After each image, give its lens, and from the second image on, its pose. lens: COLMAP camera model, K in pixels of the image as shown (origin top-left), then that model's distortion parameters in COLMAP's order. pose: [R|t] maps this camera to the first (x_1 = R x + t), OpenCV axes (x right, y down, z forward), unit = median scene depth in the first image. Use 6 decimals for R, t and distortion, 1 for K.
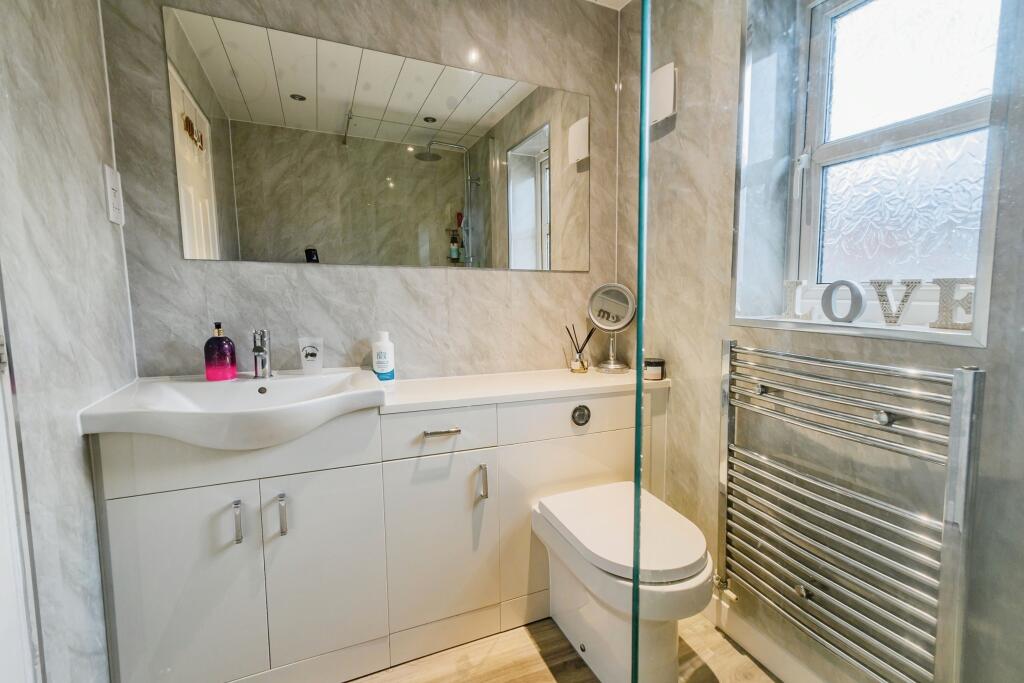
lens RADIAL K [[461.4, 0, 512.0], [0, 461.4, 341.5], [0, 0, 1]] dist [-0.000501, -0.000119]
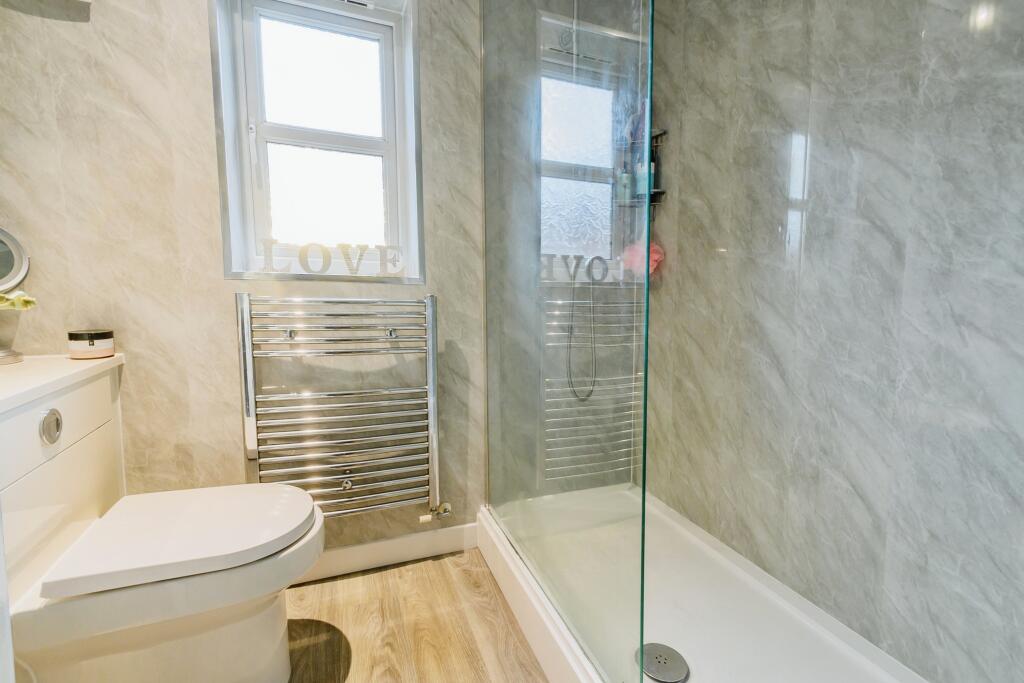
lens RADIAL K [[452.7, 0, 512.1], [0, 452.7, 308.9], [0, 0, 1]] dist [-0.000557, -0.000182]
pose [[0.028727, -0.057065, 0.997957, -0.462895], [0.083760, 0.994995, 0.054485, 0.026163], [-0.996072, 0.082024, 0.033363, 0.383651]]
